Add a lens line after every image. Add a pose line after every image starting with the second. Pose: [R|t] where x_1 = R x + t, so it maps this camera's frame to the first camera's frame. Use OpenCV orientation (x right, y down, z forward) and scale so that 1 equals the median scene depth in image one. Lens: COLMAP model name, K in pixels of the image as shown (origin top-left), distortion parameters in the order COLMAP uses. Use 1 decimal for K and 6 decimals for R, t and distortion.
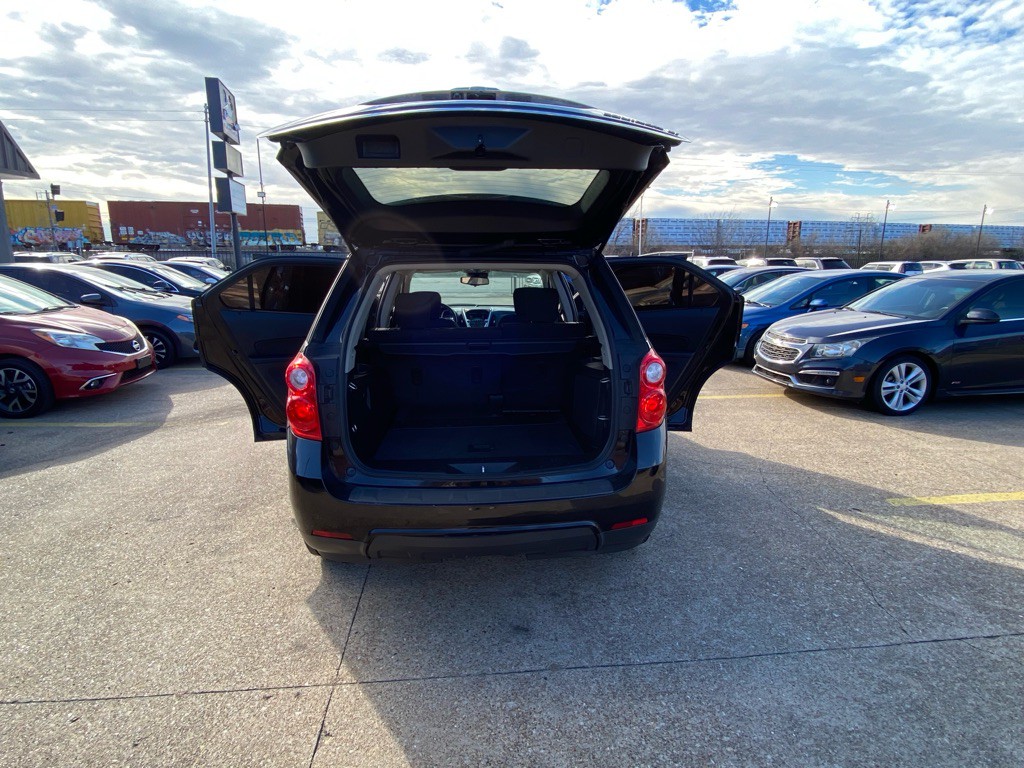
lens RADIAL K [[556.1, 0, 512.0], [0, 556.1, 384.0], [0, 0, 1]] dist [0.018762, -0.021314]
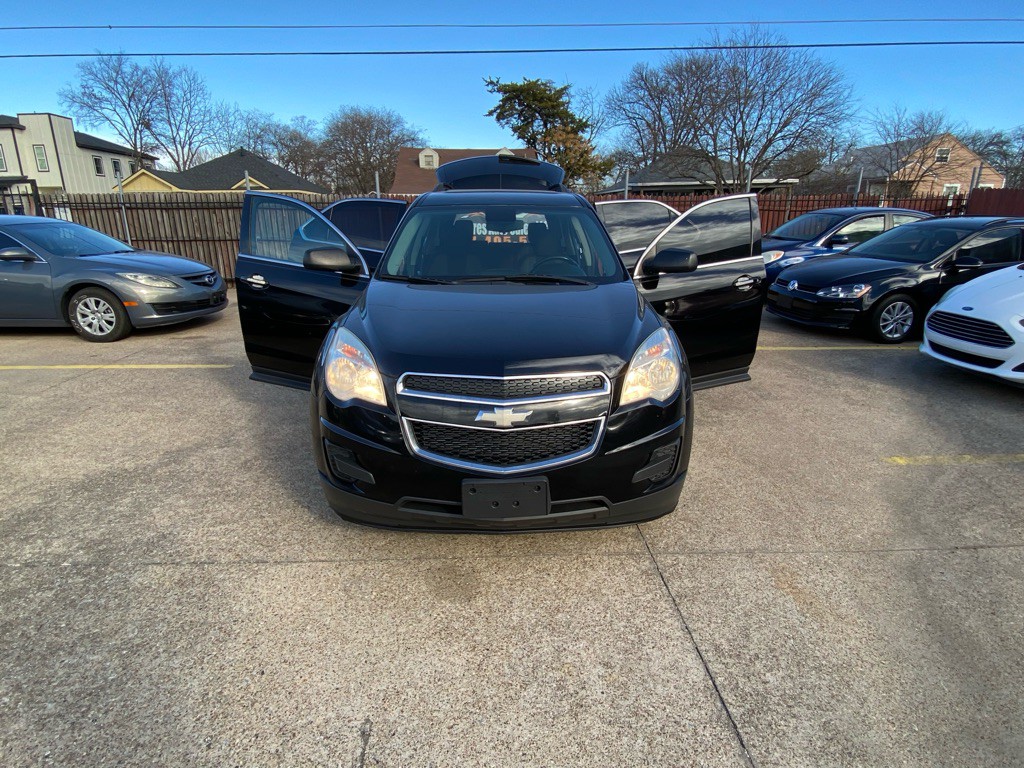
lens RADIAL K [[547.2, 0, 506.2], [0, 547.2, 384.4], [0, 0, 1]] dist [0.014994, -0.017073]
pose [[-0.998623, -0.019389, 0.048752, -0.182218], [0.007406, 0.867816, 0.496830, -0.611500], [-0.051941, 0.496507, -0.866478, 2.890233]]
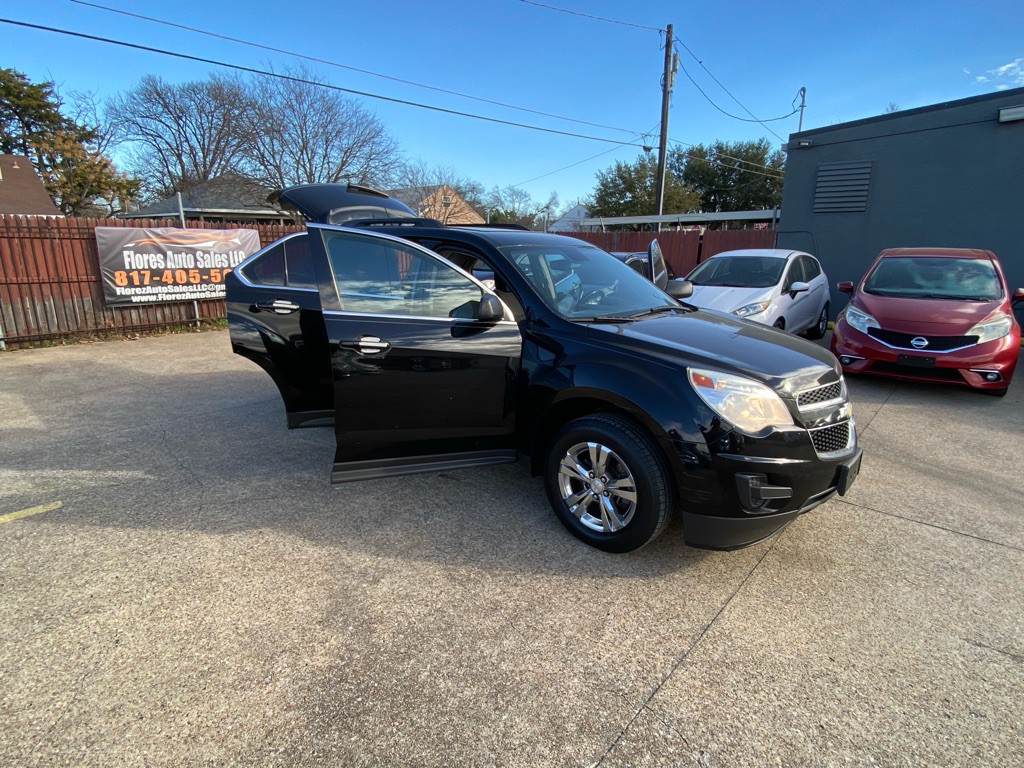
lens RADIAL K [[546.2, 0, 509.6], [0, 546.2, 382.4], [0, 0, 1]] dist [0.019501, -0.020973]
pose [[-0.723991, 0.156133, -0.671908, 0.906420], [-0.163232, 0.907607, 0.386788, -0.535302], [0.670219, 0.389708, -0.631613, 2.485877]]
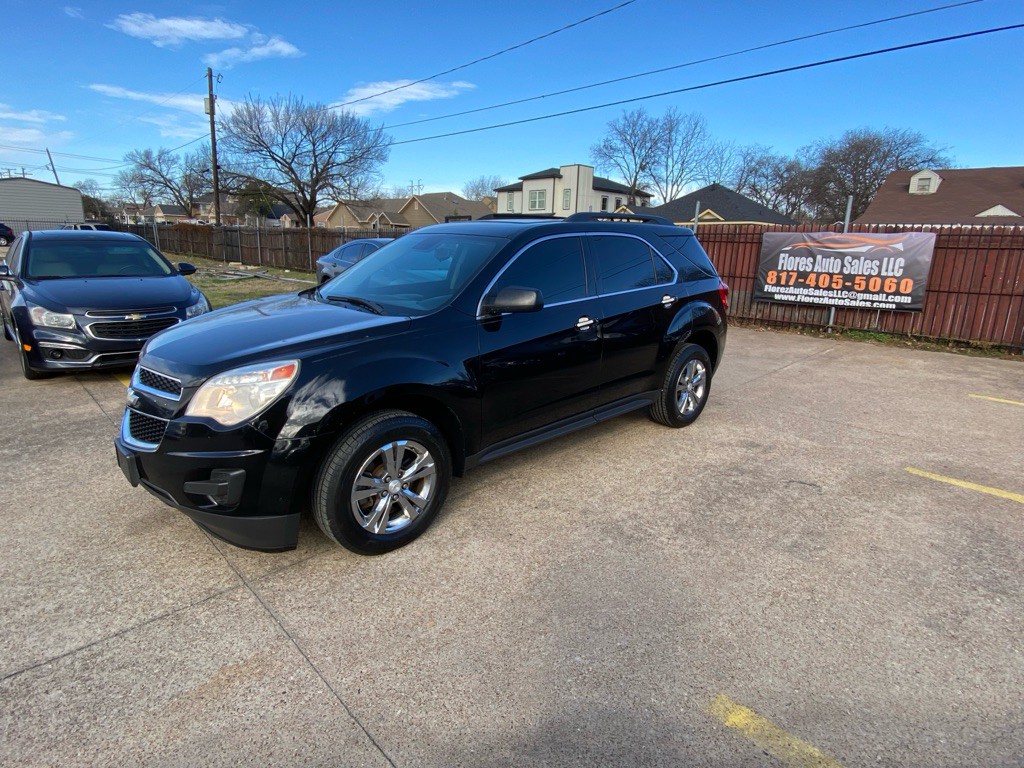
lens RADIAL K [[546.2, 0, 509.6], [0, 546.2, 382.4], [0, 0, 1]] dist [0.019501, -0.020973]
pose [[-0.631632, -0.214140, 0.745107, -1.204592], [0.143577, 0.912160, 0.383862, -0.499181], [-0.761857, 0.349440, -0.545404, 2.302920]]
